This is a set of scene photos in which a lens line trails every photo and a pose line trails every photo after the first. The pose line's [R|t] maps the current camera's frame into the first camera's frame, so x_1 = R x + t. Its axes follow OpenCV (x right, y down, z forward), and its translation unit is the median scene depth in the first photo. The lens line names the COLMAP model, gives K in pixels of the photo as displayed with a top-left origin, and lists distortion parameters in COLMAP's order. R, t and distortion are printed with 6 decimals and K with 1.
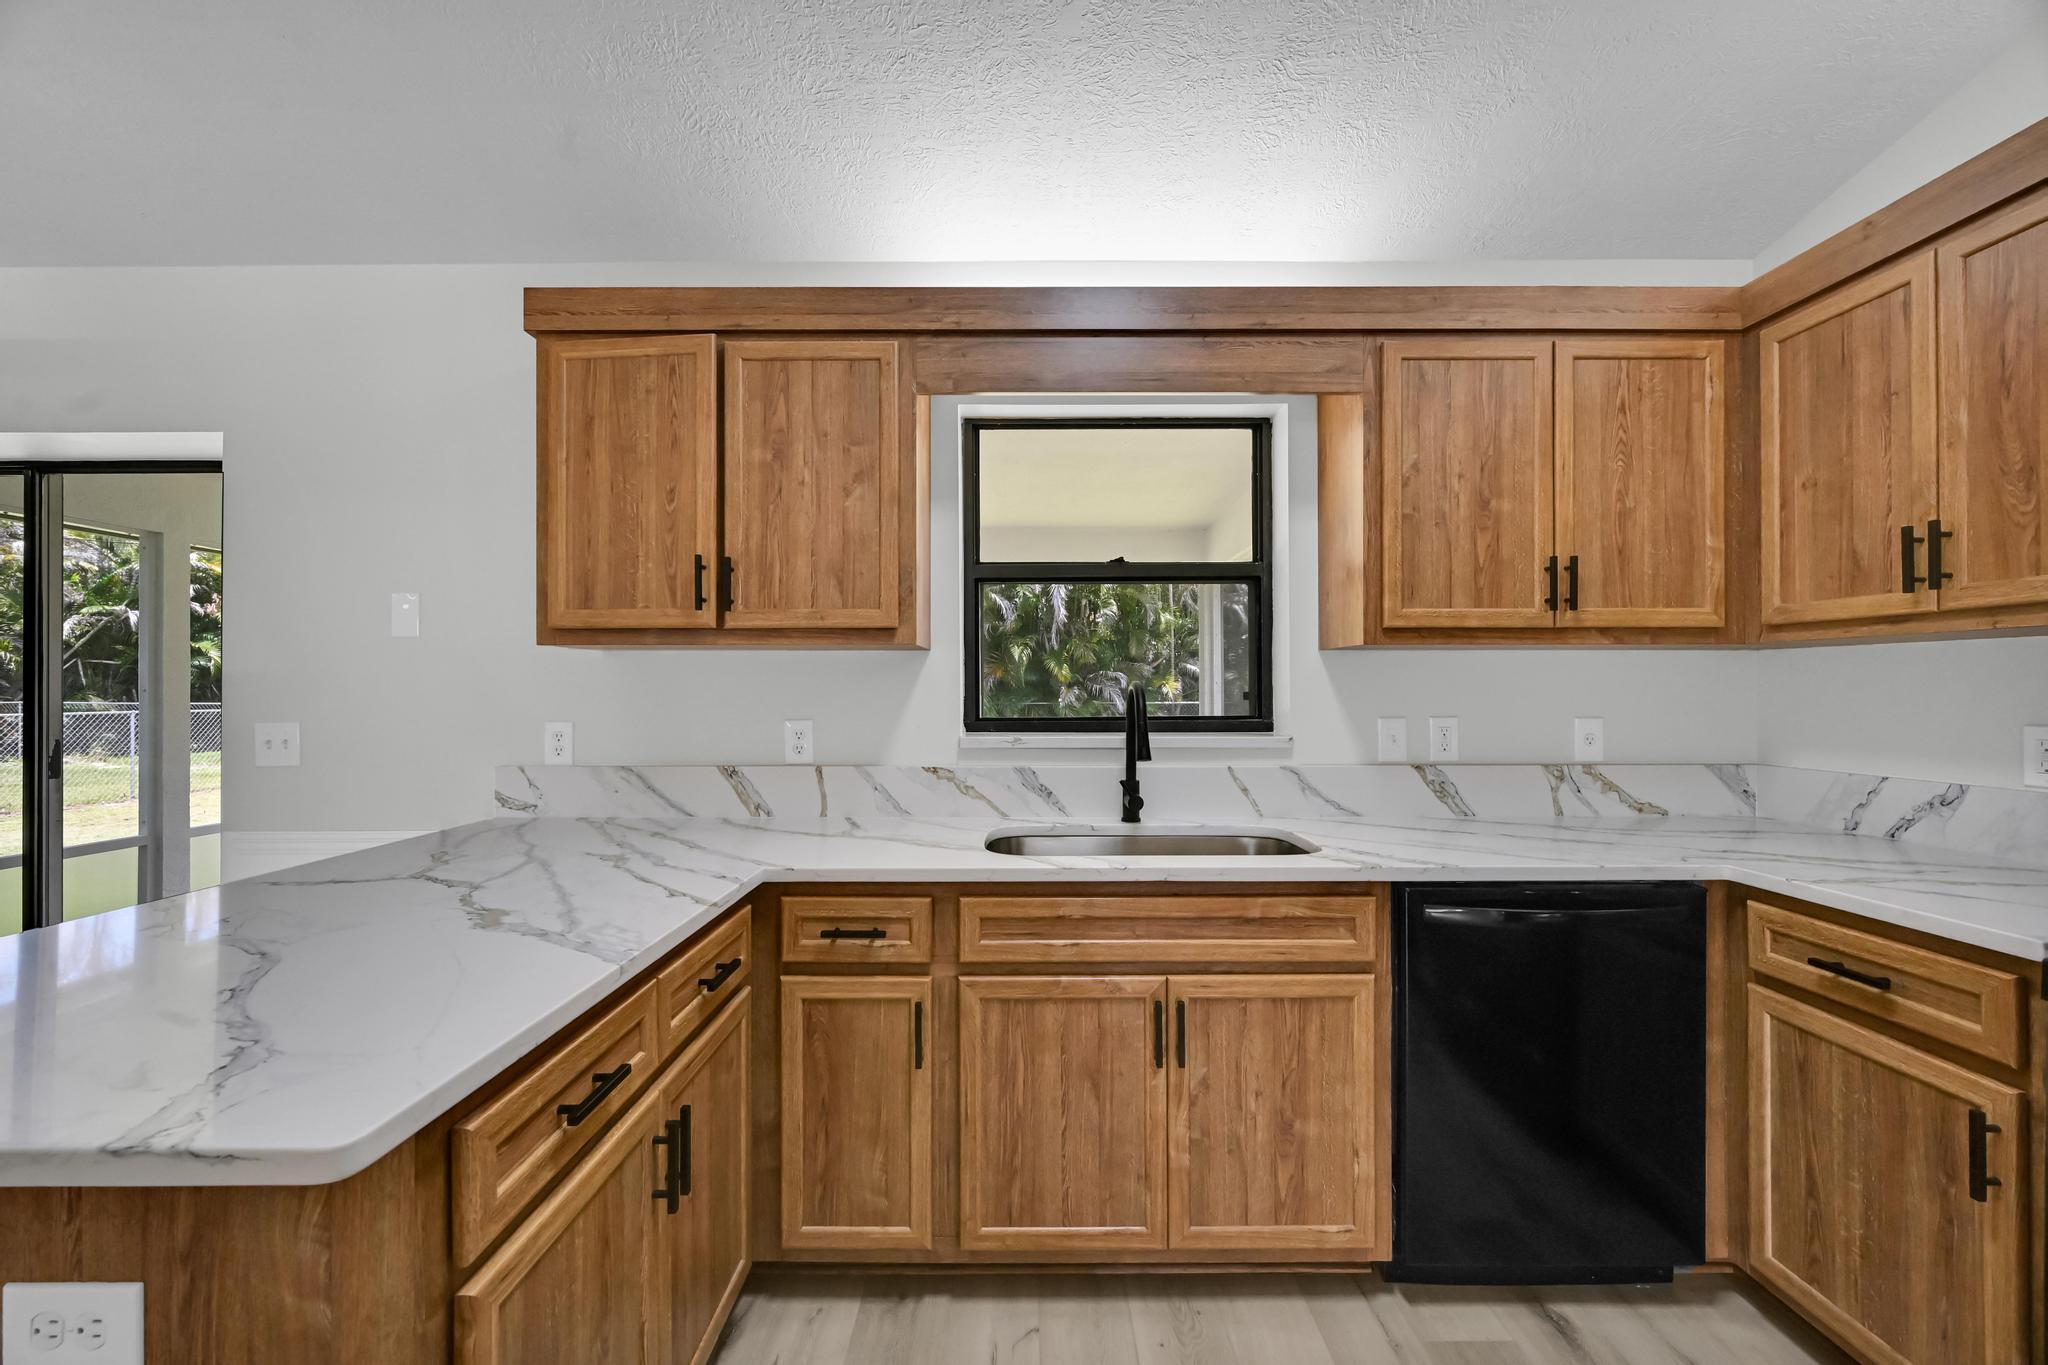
lens RADIAL K [[814.4, 0, 1012.3], [0, 814.4, 684.5], [0, 0, 1]] dist [-0.001518, -0.000354]
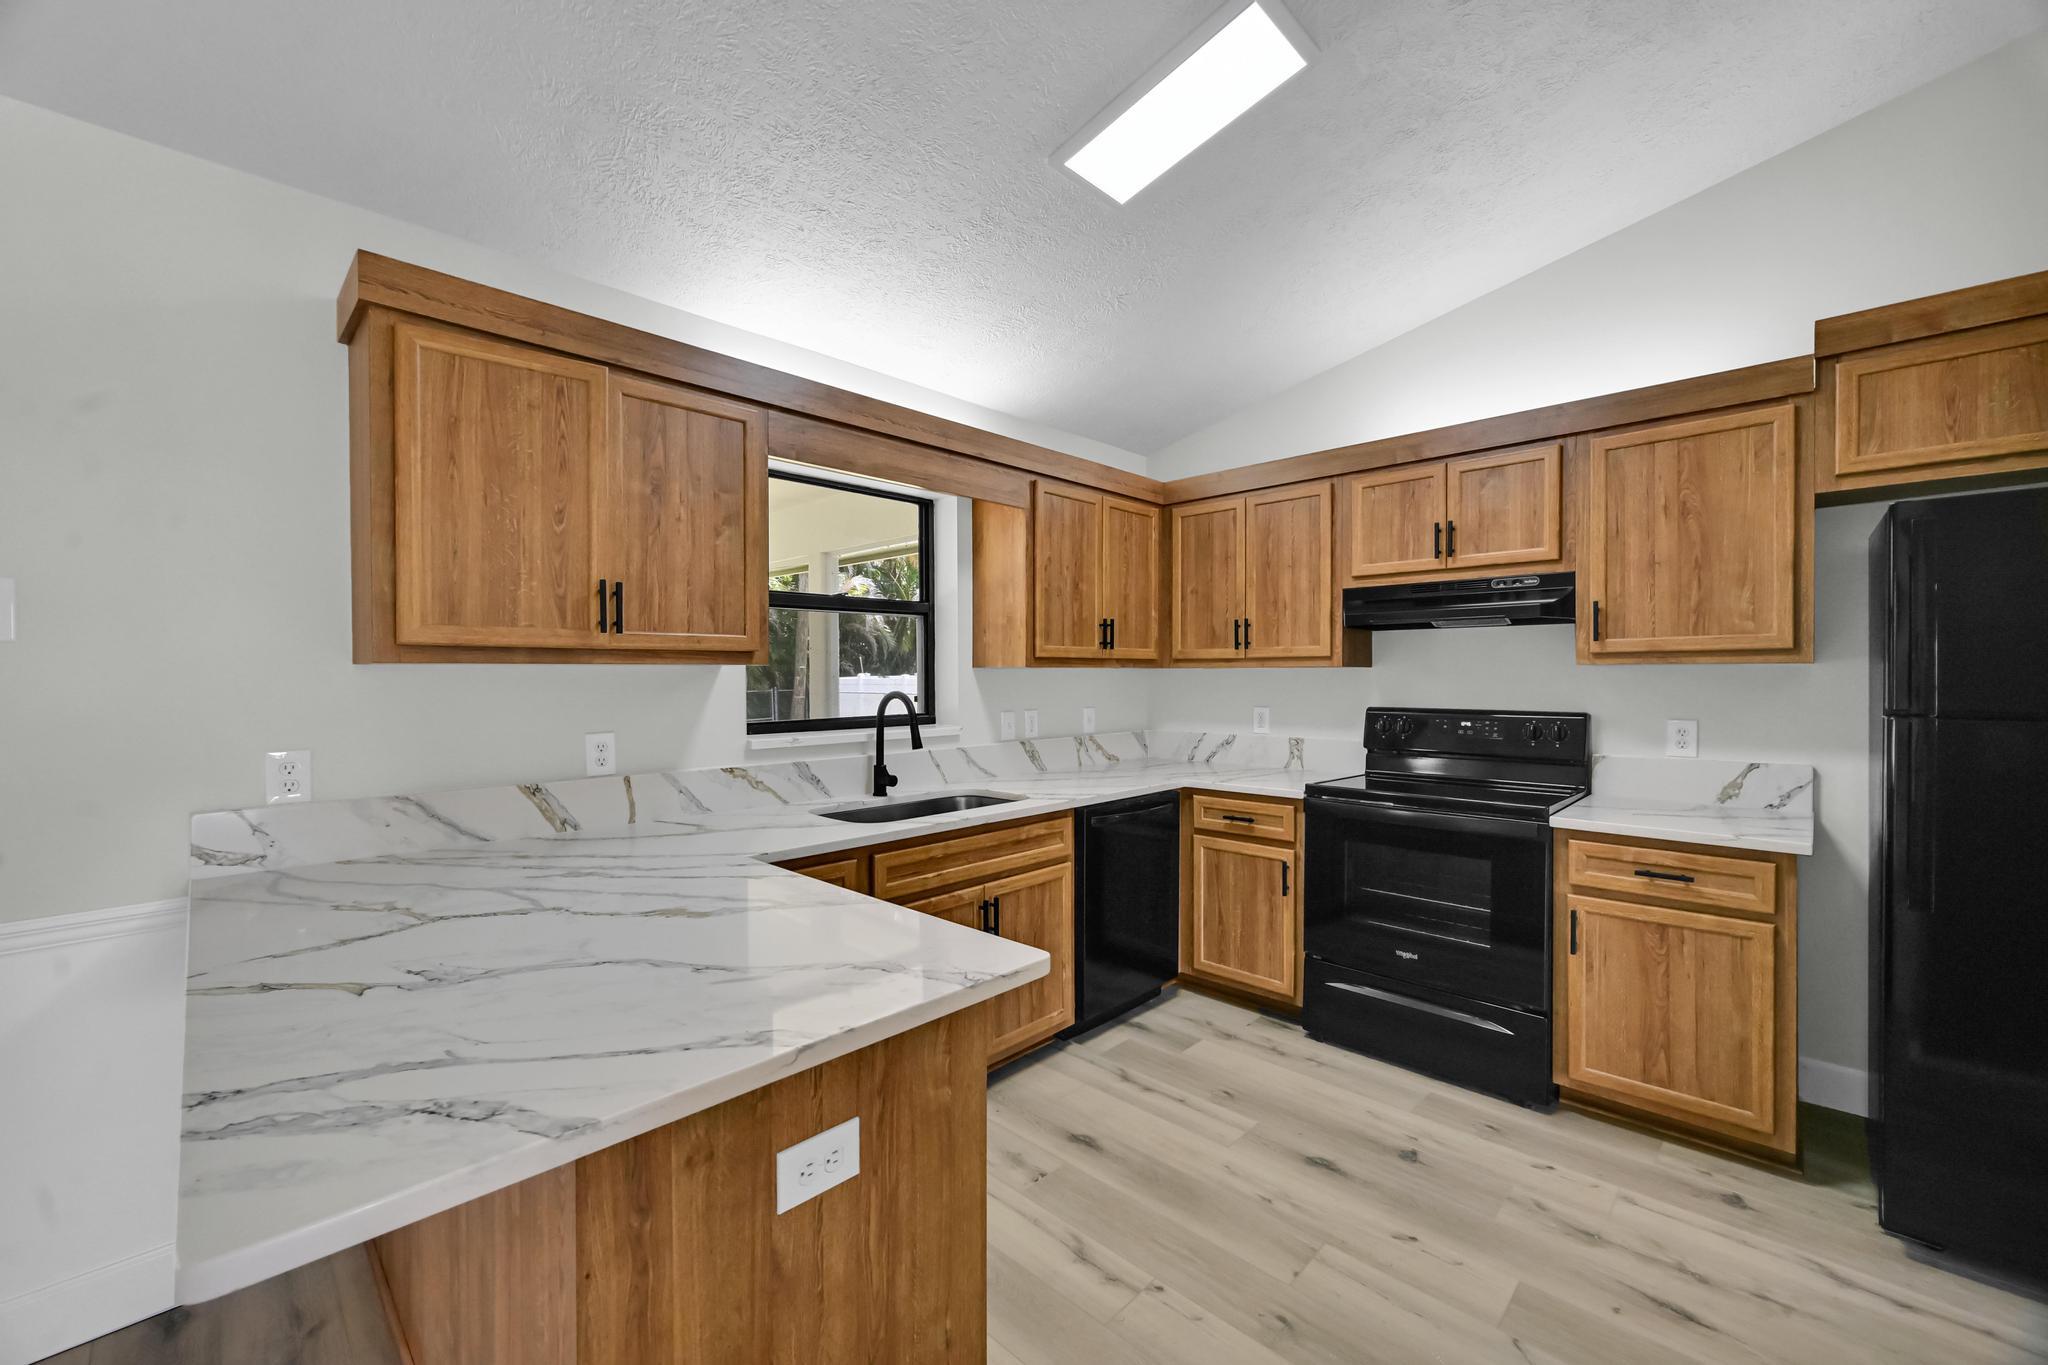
lens RADIAL K [[814.4, 0, 1012.4], [0, 814.4, 684.9], [0, 0, 1]] dist [-0.001518, -0.000354]
pose [[0.702048, -0.010122, 0.712058, -0.736033], [-0.001732, 0.999872, 0.015920, -0.040140], [-0.712128, -0.012410, 0.701940, -0.105607]]
